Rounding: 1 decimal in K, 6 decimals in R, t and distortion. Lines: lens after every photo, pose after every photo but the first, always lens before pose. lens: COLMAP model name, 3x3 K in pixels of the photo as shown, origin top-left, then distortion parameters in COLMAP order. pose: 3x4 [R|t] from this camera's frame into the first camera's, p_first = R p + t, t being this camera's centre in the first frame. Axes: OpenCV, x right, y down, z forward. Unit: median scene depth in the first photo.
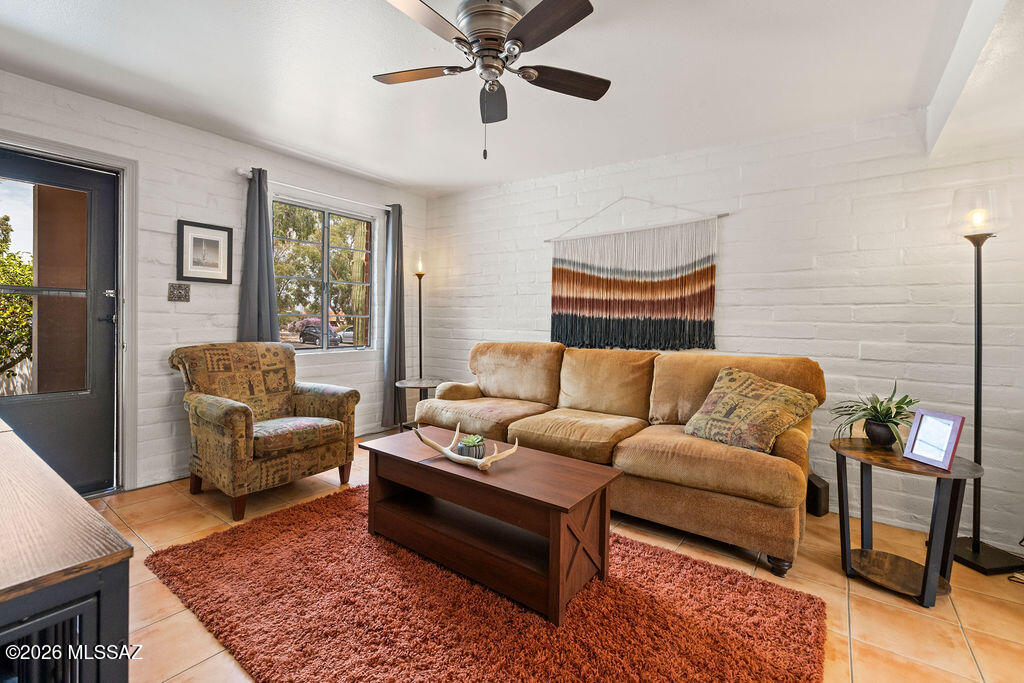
lens RADIAL K [[441.7, 0, 487.3], [0, 441.7, 324.1], [0, 0, 1]] dist [0.002512, 0.000005]
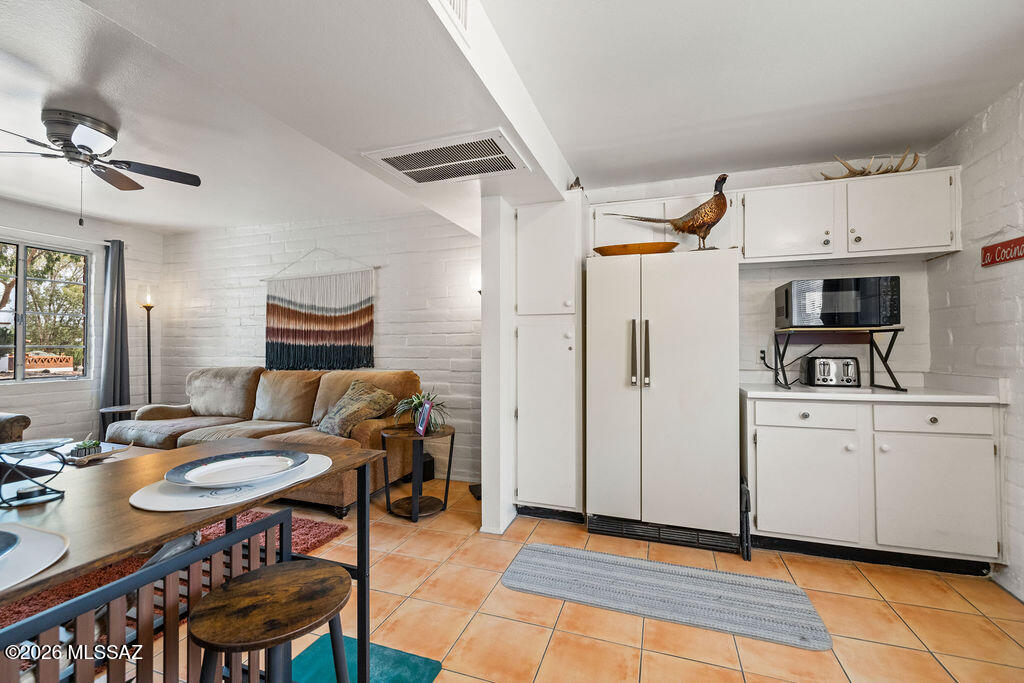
lens RADIAL K [[441.7, 0, 509.5], [0, 441.7, 339.4], [0, 0, 1]] dist [0.002512, 0.000005]
pose [[0.953224, -0.011576, 0.302044, 0.440350], [0.018826, 0.999600, -0.021103, 0.007107], [-0.301679, 0.025802, 0.953060, -0.343009]]
